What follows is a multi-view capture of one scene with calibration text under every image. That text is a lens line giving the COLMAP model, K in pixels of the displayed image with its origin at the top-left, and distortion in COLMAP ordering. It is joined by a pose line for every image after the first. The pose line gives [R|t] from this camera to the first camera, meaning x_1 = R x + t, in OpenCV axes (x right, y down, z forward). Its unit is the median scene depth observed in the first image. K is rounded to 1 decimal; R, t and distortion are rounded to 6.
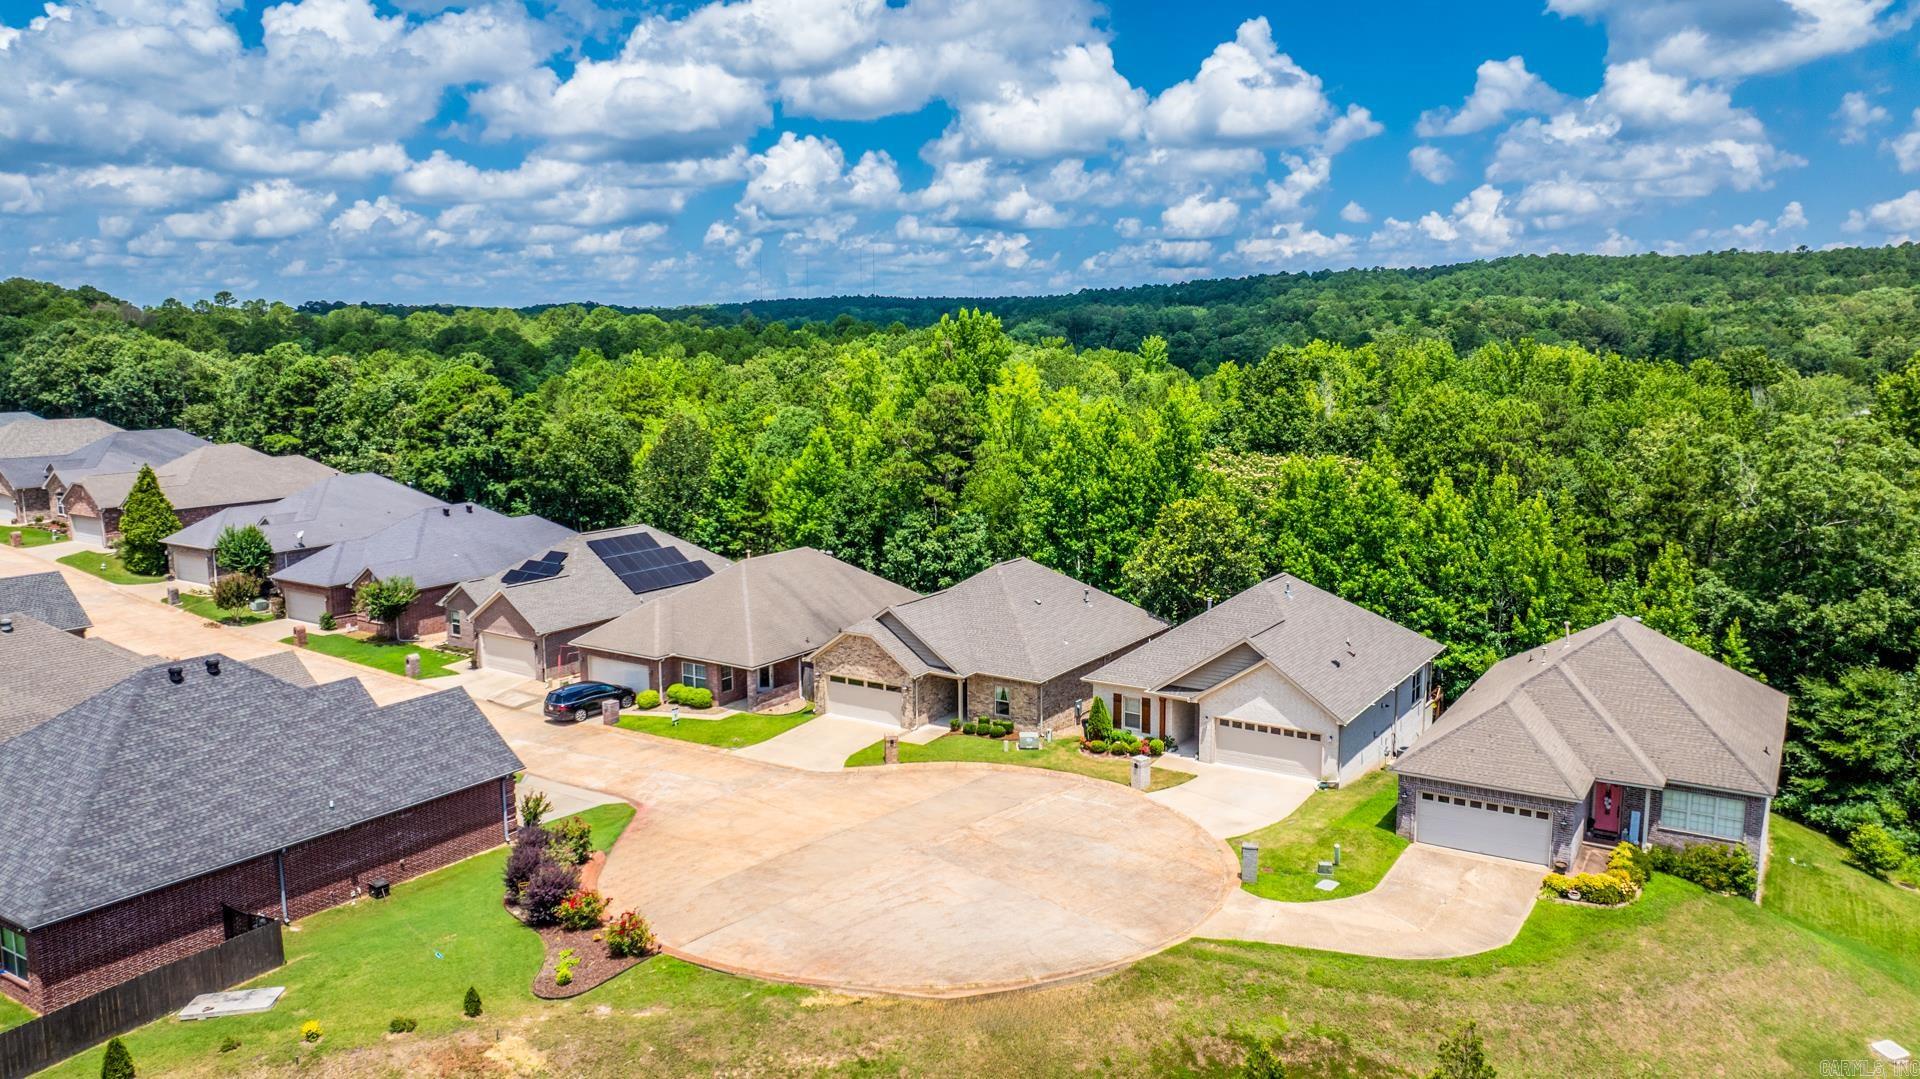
lens RADIAL K [[1361.1, 0, 965.2], [0, 1361.1, 529.7], [0, 0, 1]] dist [-0.017765, -0.007532]
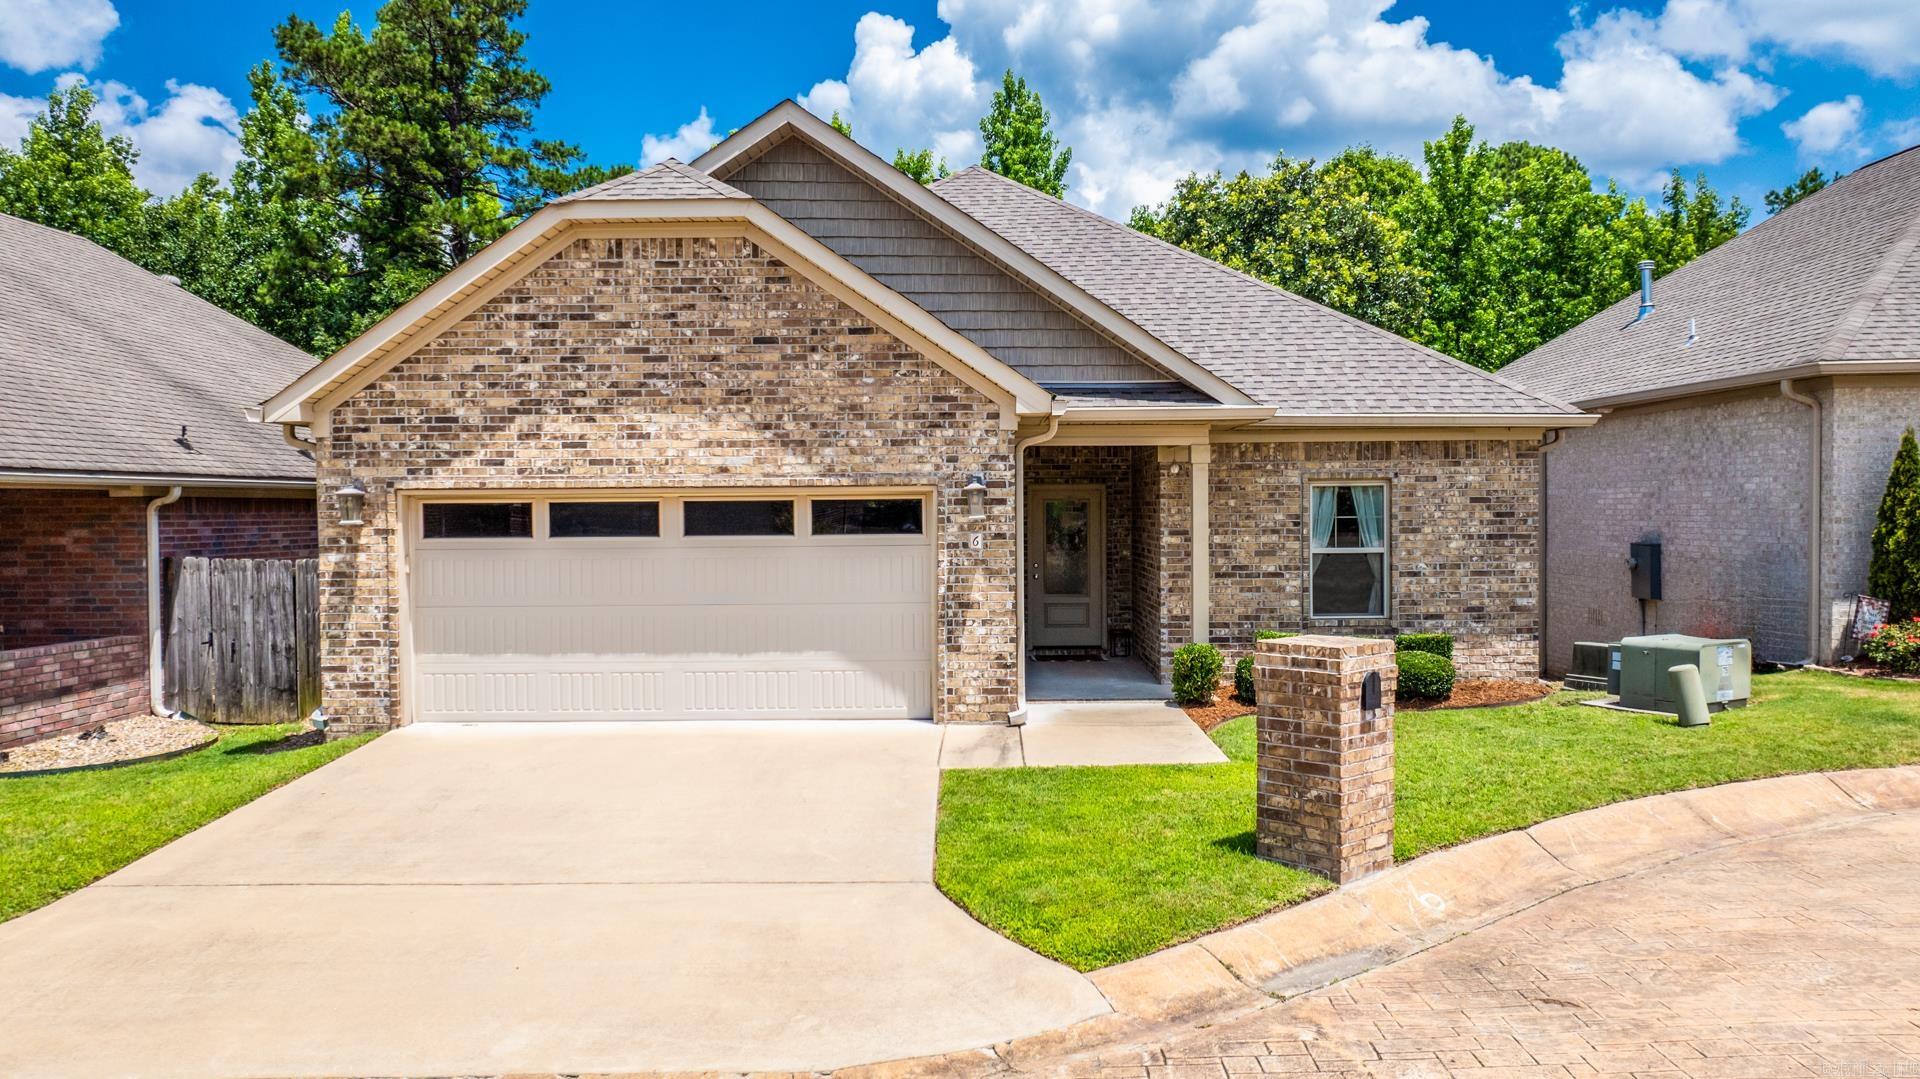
lens RADIAL K [[1361.1, 0, 965.2], [0, 1361.1, 529.7], [0, 0, 1]] dist [-0.017765, -0.007532]
pose [[0.841095, -0.008172, 0.540825, -0.141376], [0.077217, 0.991459, -0.105107, 0.140193], [-0.535347, 0.130166, 0.834542, 0.846977]]
